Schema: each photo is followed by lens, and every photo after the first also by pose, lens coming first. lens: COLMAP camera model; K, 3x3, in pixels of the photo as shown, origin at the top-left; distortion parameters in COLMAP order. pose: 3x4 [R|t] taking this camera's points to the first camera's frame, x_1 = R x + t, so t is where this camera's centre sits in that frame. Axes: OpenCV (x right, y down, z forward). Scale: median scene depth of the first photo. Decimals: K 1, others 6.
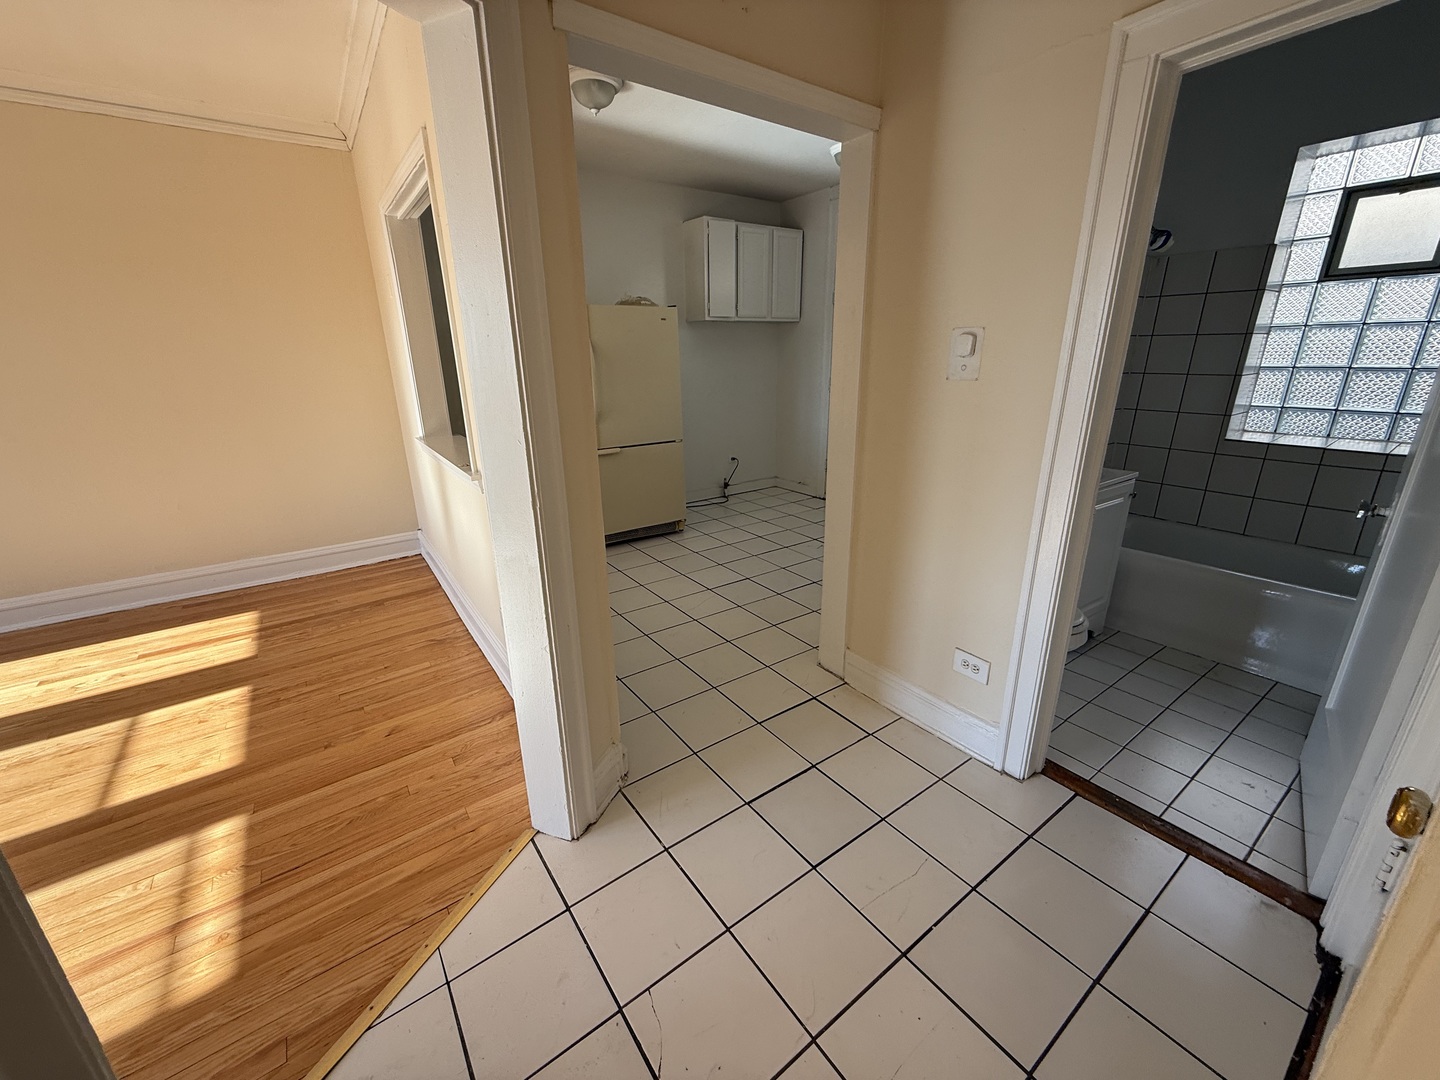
lens RADIAL K [[572.8, 0, 714.3], [0, 572.8, 533.5], [0, 0, 1]] dist [0.001199, -0.000315]
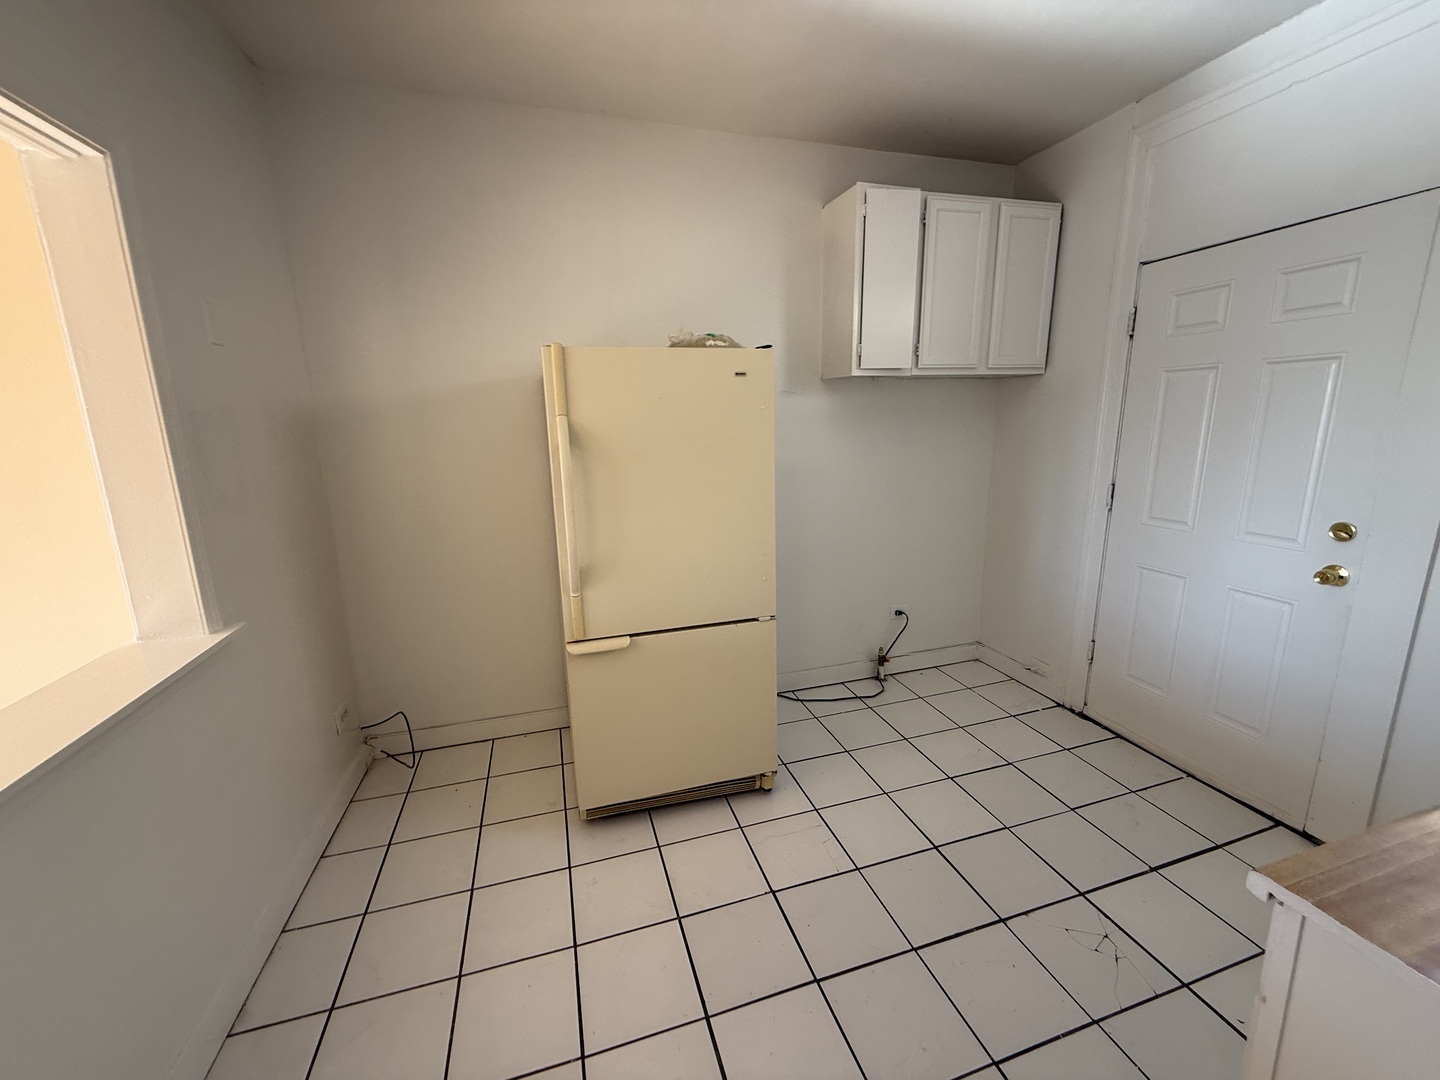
lens RADIAL K [[572.8, 0, 710.0], [0, 572.8, 535.2], [0, 0, 1]] dist [0.001199, -0.000315]
pose [[0.946474, 0.058117, -0.317504, 0.036603], [-0.089719, 0.992263, -0.085822, -0.162835], [0.310059, 0.109714, 0.944365, 0.459116]]
